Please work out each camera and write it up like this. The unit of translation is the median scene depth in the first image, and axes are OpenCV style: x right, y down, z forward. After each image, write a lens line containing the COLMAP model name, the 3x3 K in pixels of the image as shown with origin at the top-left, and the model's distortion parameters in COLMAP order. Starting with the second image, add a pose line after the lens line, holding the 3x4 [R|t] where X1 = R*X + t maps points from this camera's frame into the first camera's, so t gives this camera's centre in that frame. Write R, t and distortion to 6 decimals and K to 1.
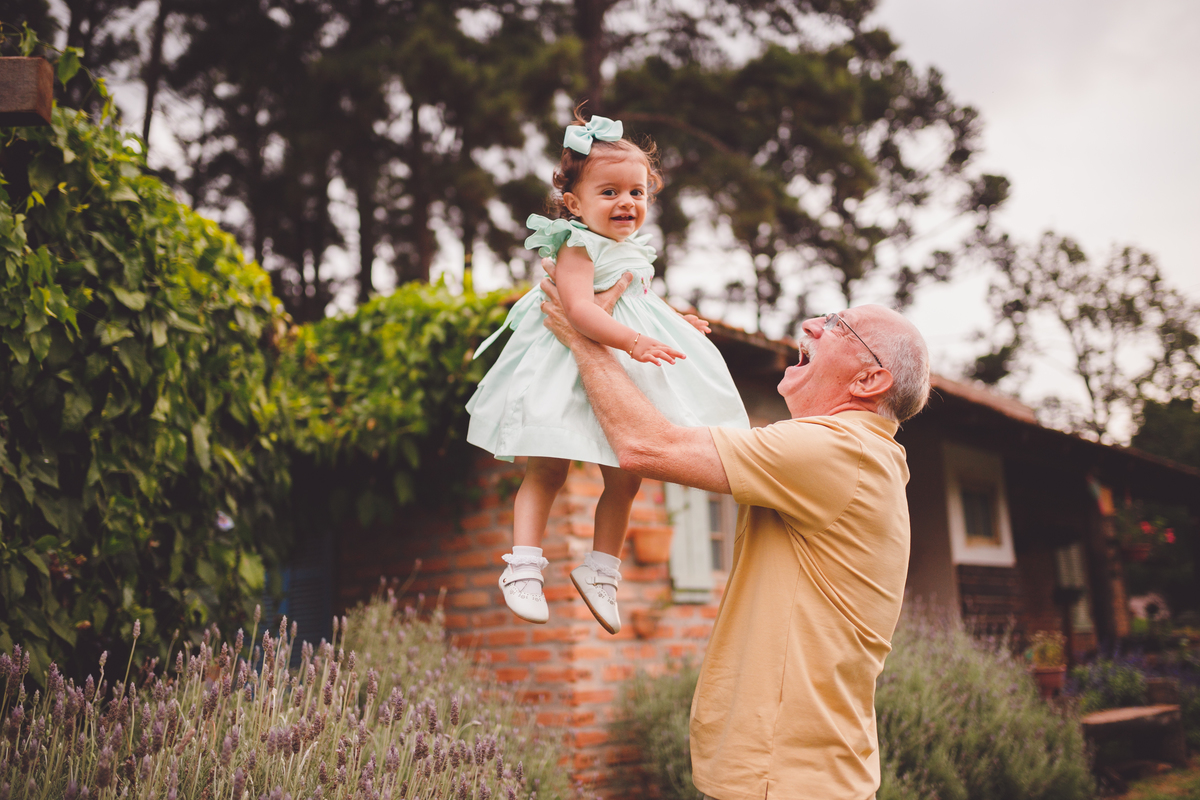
lens RADIAL K [[1150.7, 0, 600.0], [0, 1150.7, 400.0], [0, 0, 1]] dist [-0.058639, 0.088613]
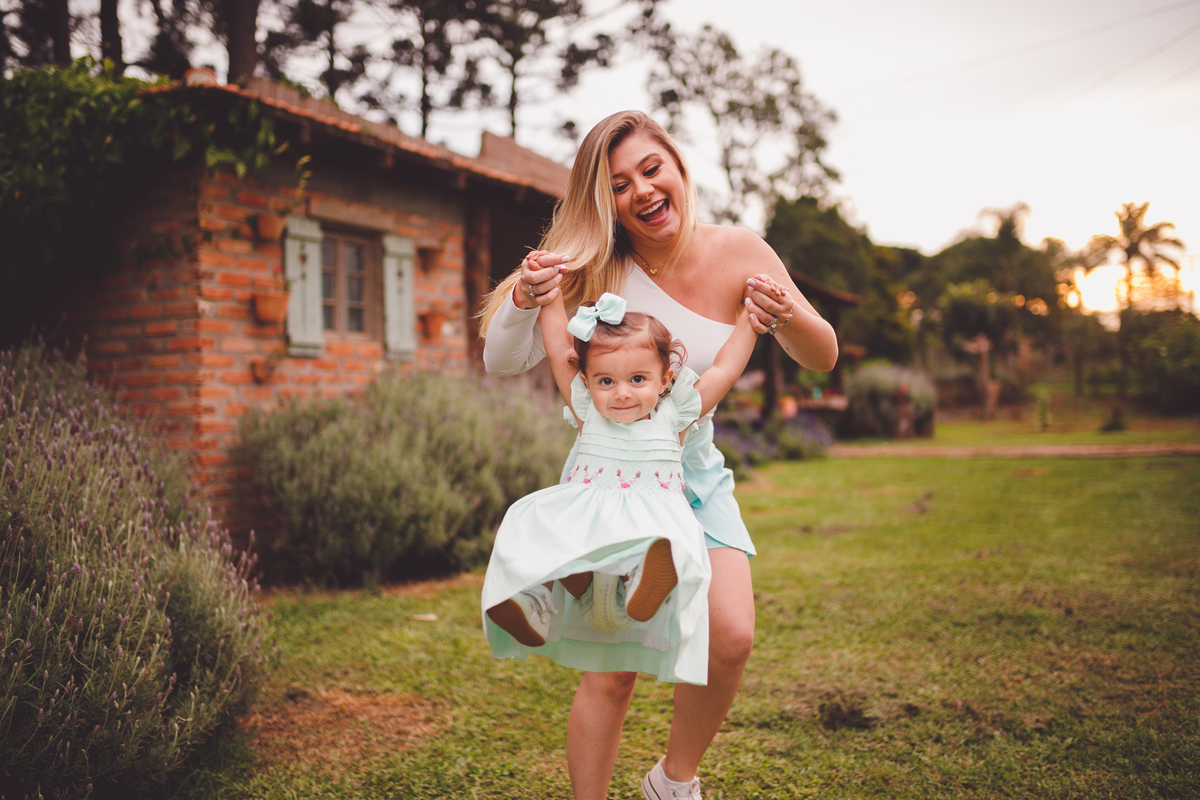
lens RADIAL K [[1161.3, 0, 600.0], [0, 1161.3, 400.0], [0, 0, 1]] dist [-0.026521, 0.028126]
pose [[0.958810, 0.019218, 0.283397, 0.024078], [-0.075471, 0.979084, 0.188942, -0.025568], [-0.273838, -0.202548, 0.940206, -0.189787]]
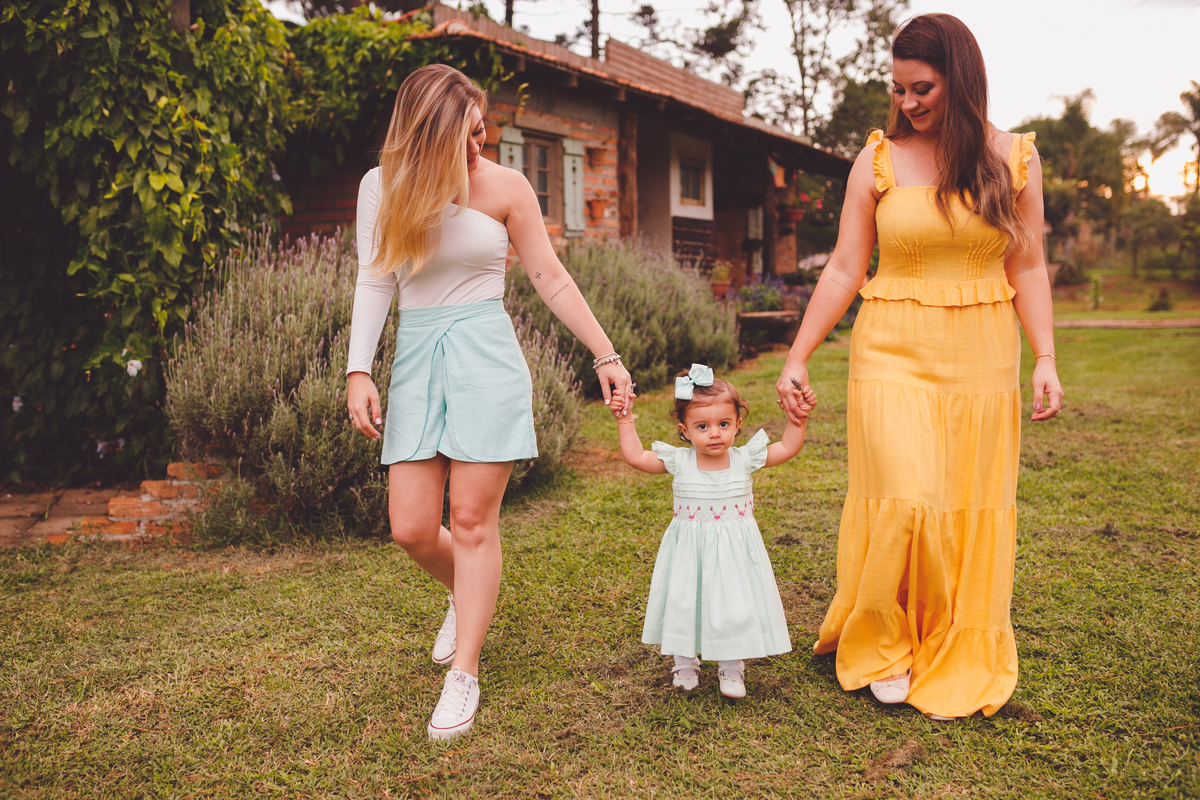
lens RADIAL K [[1156.1, 0, 600.0], [0, 1156.1, 400.0], [0, 0, 1]] dist [-0.061718, 0.098209]
pose [[0.971170, 0.003069, 0.238369, -0.137610], [-0.074662, 0.953526, 0.291913, -0.061197], [-0.226395, -0.301294, 0.926265, -0.444053]]
